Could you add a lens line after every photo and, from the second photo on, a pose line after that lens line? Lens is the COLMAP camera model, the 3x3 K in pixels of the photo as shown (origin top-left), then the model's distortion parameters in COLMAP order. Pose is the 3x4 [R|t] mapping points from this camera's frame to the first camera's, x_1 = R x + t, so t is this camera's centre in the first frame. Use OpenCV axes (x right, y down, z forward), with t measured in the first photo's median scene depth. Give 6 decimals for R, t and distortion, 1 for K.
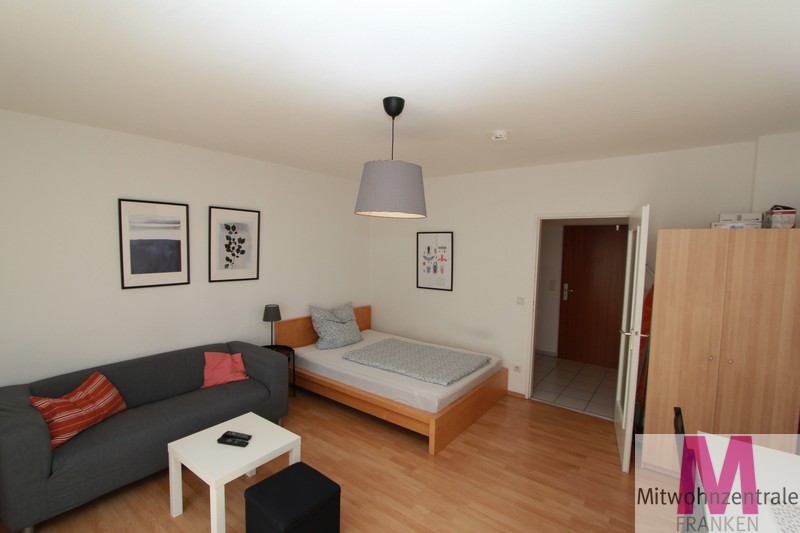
lens RADIAL K [[376.5, 0, 400.0], [0, 376.5, 266.5], [0, 0, 1]] dist [-0.002788, 0.000420]
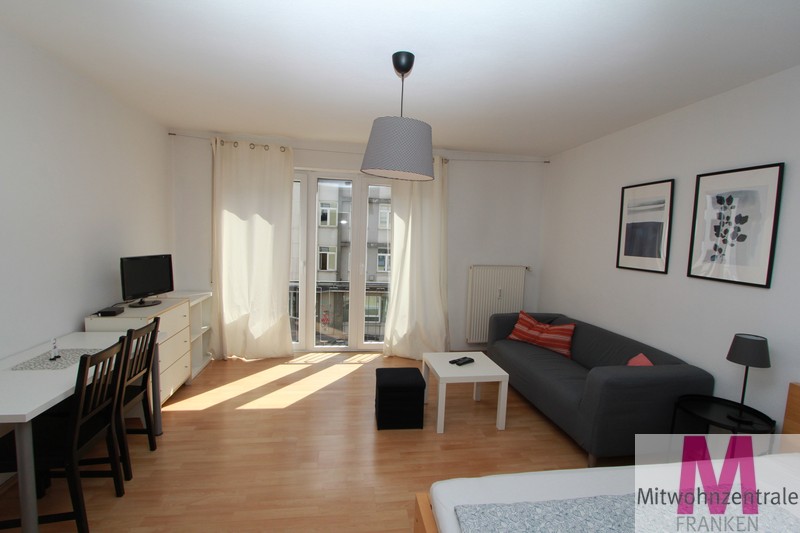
lens RADIAL K [[376.5, 0, 400.0], [0, 376.5, 266.5], [0, 0, 1]] dist [-0.002788, 0.000420]
pose [[-0.702150, 0.016505, -0.711838, 0.436573], [-0.096162, 0.988374, 0.117769, -0.011519], [0.705506, 0.151144, -0.692399, 1.108967]]
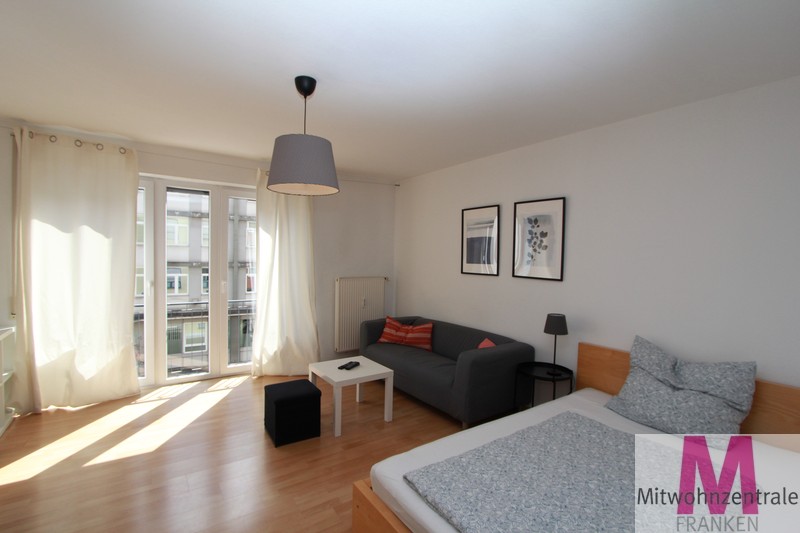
lens RADIAL K [[376.5, 0, 400.0], [0, 376.5, 266.5], [0, 0, 1]] dist [-0.002788, 0.000420]
pose [[-0.319825, -0.000644, -0.947476, 0.561031], [-0.089438, 0.995555, 0.029513, 0.011166], [0.943246, 0.094179, -0.318461, 1.031306]]
